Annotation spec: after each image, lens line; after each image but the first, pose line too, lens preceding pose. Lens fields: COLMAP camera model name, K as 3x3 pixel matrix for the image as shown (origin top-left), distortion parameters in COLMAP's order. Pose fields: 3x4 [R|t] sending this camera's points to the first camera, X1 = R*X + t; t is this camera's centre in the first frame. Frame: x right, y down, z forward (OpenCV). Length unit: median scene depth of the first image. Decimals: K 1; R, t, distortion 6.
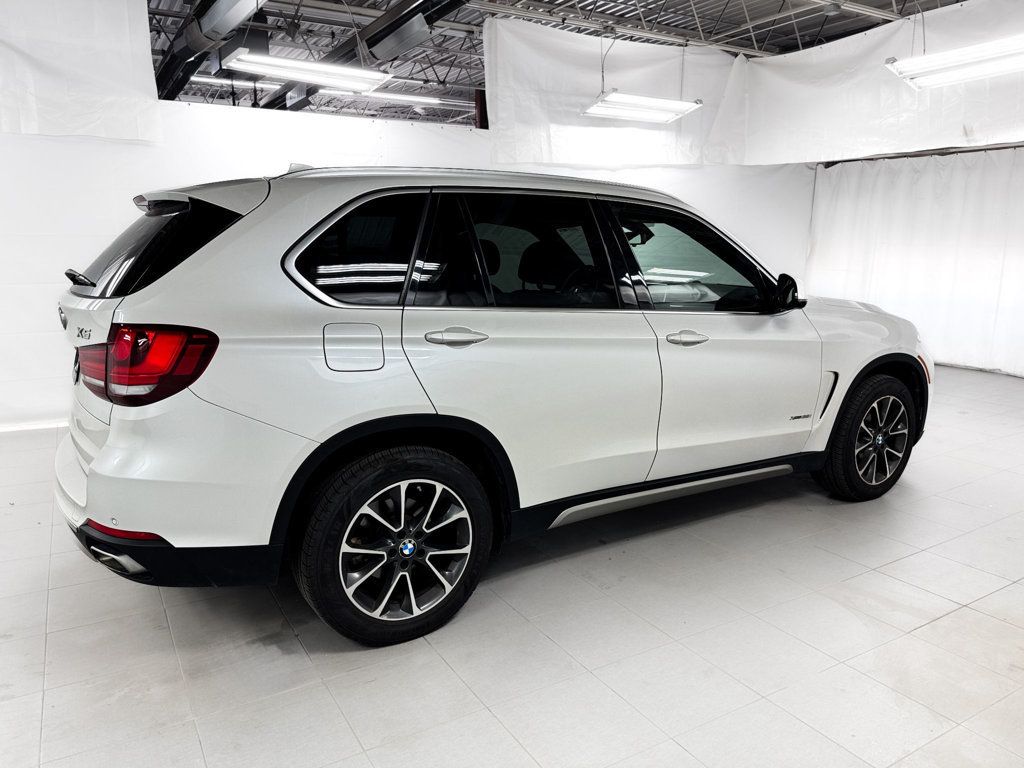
lens RADIAL K [[740.4, 0, 512.0], [0, 740.4, 384.0], [0, 0, 1]] dist [0.041122, -0.034172]
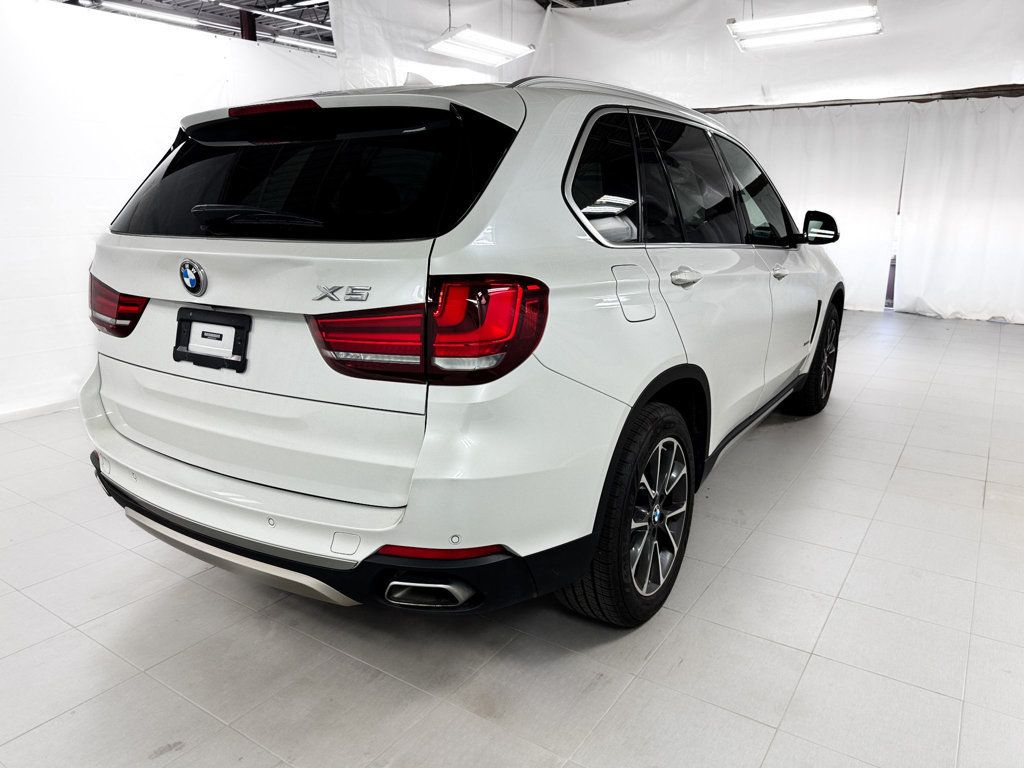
lens RADIAL K [[727.1, 0, 507.1], [0, 727.1, 390.1], [0, 0, 1]] dist [0.010651, -0.000926]
pose [[0.908583, -0.108781, 0.403292, -0.413428], [0.079499, 0.992880, 0.088707, -0.014725], [-0.410070, -0.048536, 0.910762, 0.174028]]
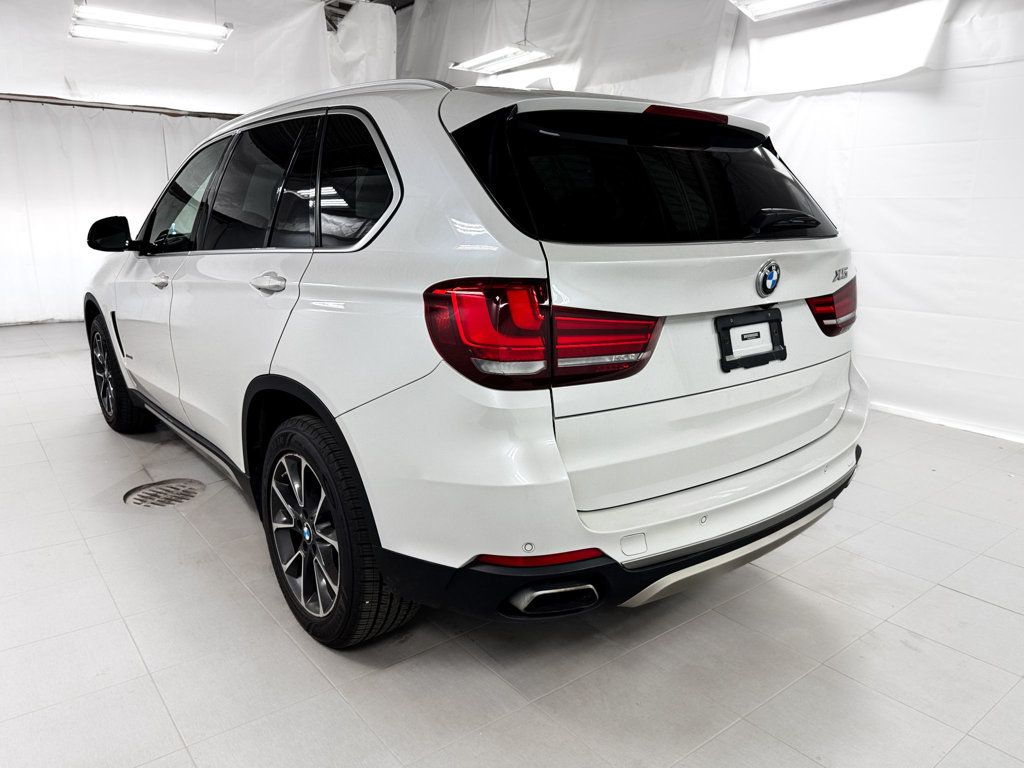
lens RADIAL K [[740.4, 0, 512.0], [0, 740.4, 384.0], [0, 0, 1]] dist [0.041122, -0.034172]
pose [[-0.103429, -0.228334, 0.968073, -0.853364], [0.178430, 0.953245, 0.243900, -0.138986], [-0.978502, 0.197959, -0.057851, 0.859328]]
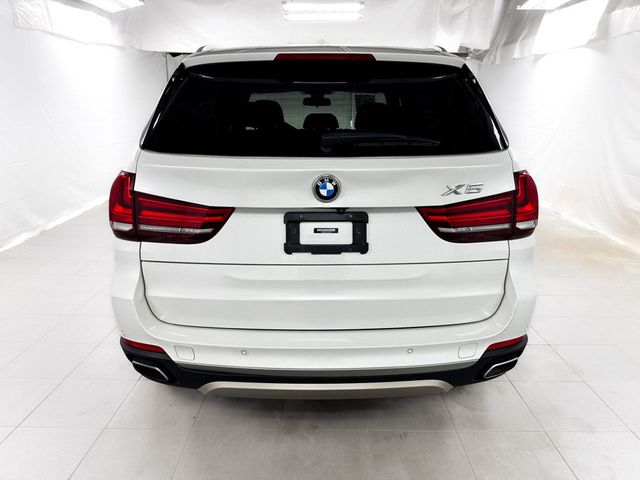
lens RADIAL K [[445.6, 0, 316.2], [0, 445.6, 237.5], [0, 0, 1]] dist [0.125692, -0.164991]
pose [[0.531434, -0.236709, 0.813355, -0.707234], [0.155088, 0.971124, 0.181292, -0.086938], [-0.832782, 0.029797, 0.552799, 0.470713]]
